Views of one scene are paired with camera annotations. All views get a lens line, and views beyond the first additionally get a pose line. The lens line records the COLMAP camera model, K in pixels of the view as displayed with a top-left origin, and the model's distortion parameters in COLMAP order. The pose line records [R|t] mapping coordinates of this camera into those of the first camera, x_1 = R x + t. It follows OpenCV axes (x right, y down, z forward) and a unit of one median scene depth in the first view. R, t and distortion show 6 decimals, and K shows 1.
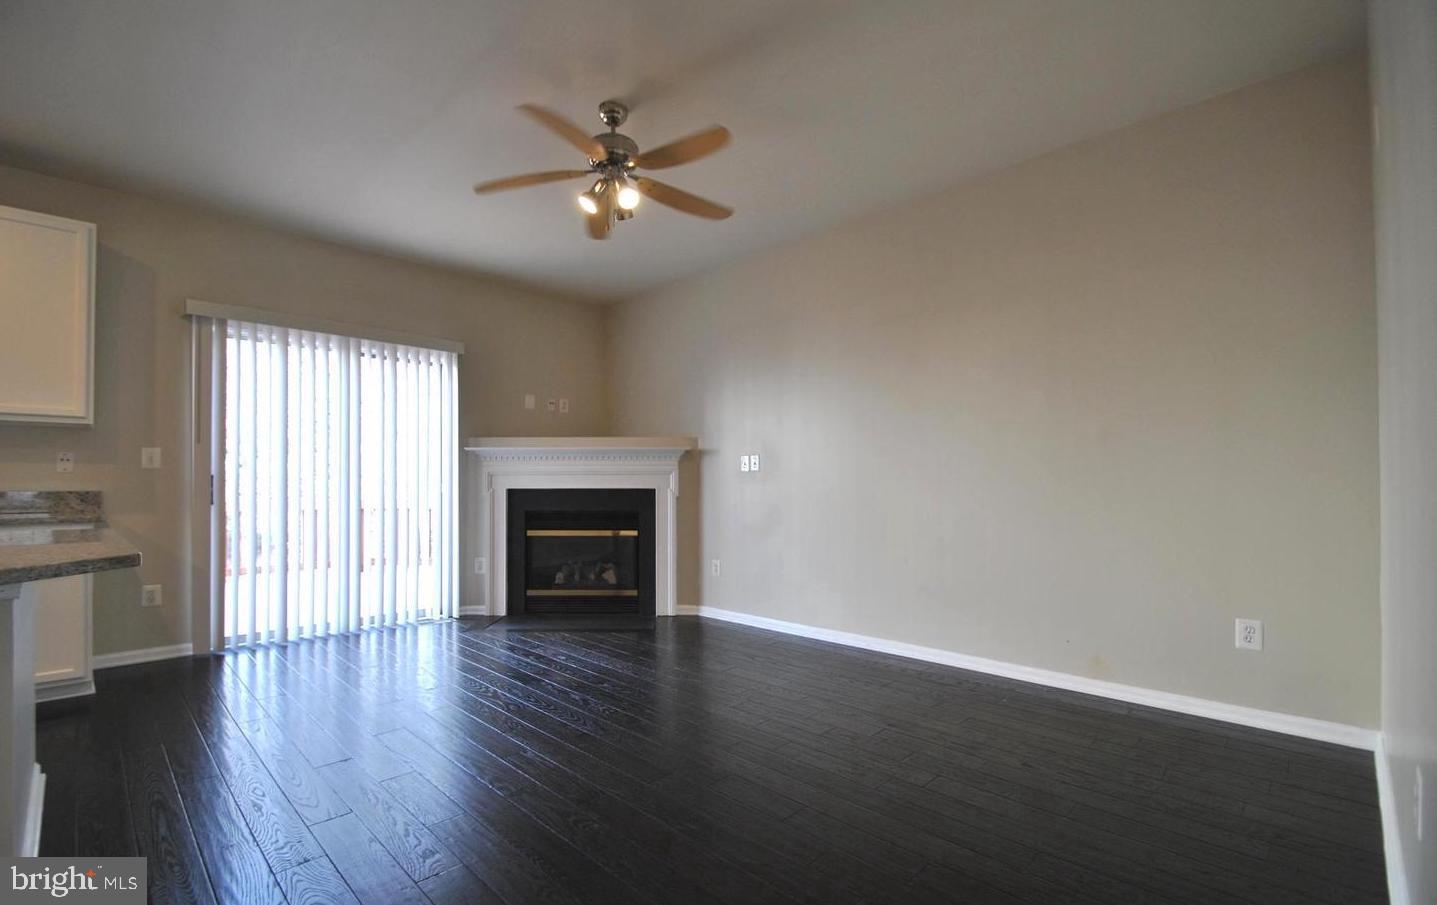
lens RADIAL K [[631.4, 0, 716.0], [0, 631.4, 479.0], [0, 0, 1]] dist [-0.009788, -0.000017]
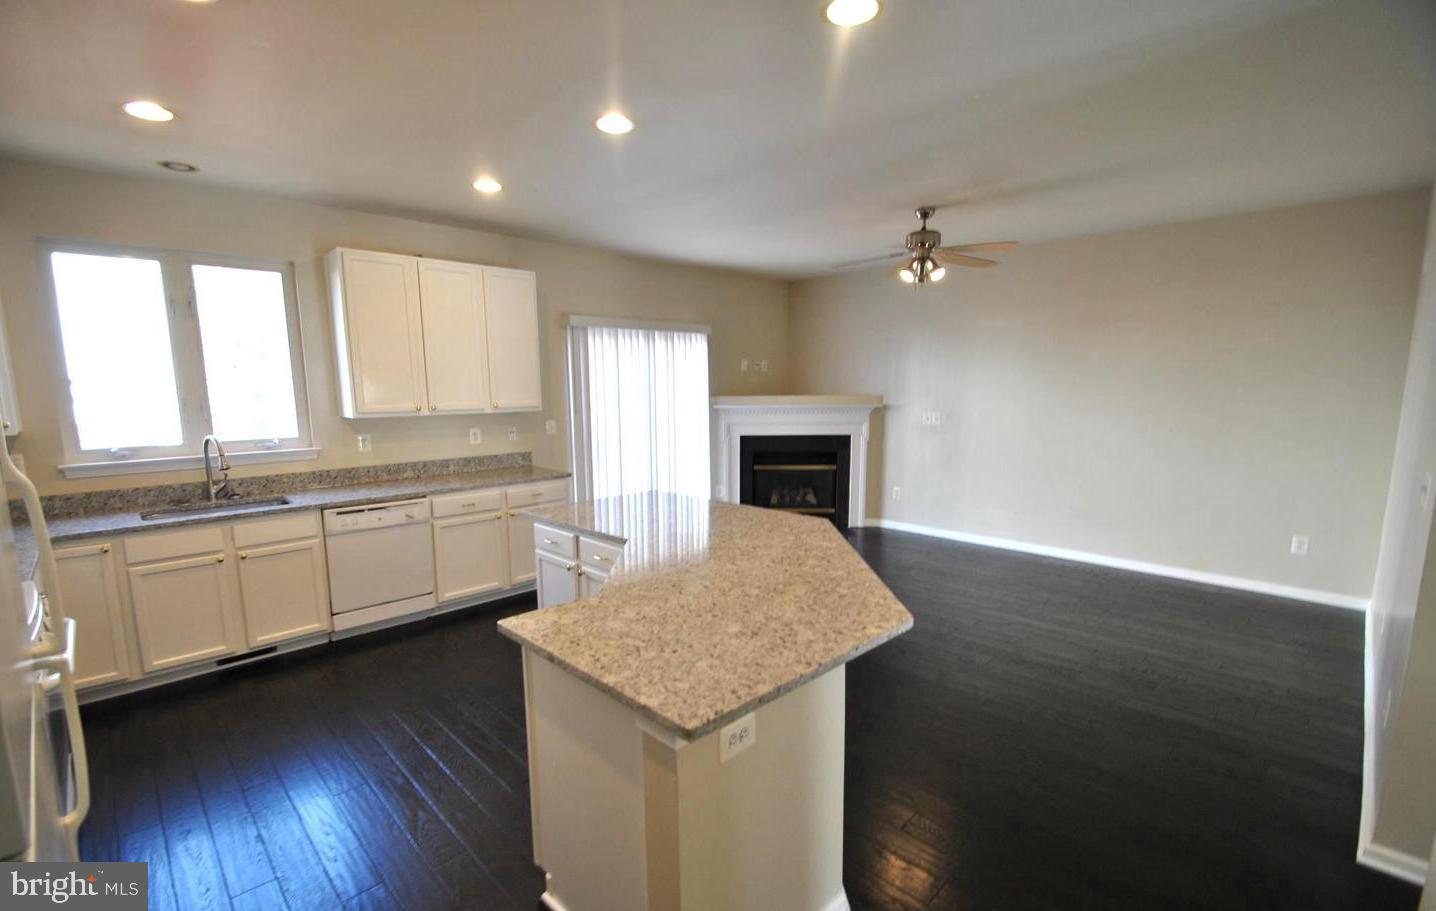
lens RADIAL K [[644.9, 0, 696.4], [0, 644.9, 480.2], [0, 0, 1]] dist [0.001093, -0.006831]
pose [[0.999858, -0.005216, -0.016004, -0.438271], [0.007838, 0.985692, 0.168376, -0.133742], [0.014897, -0.168477, 0.985593, -0.408358]]
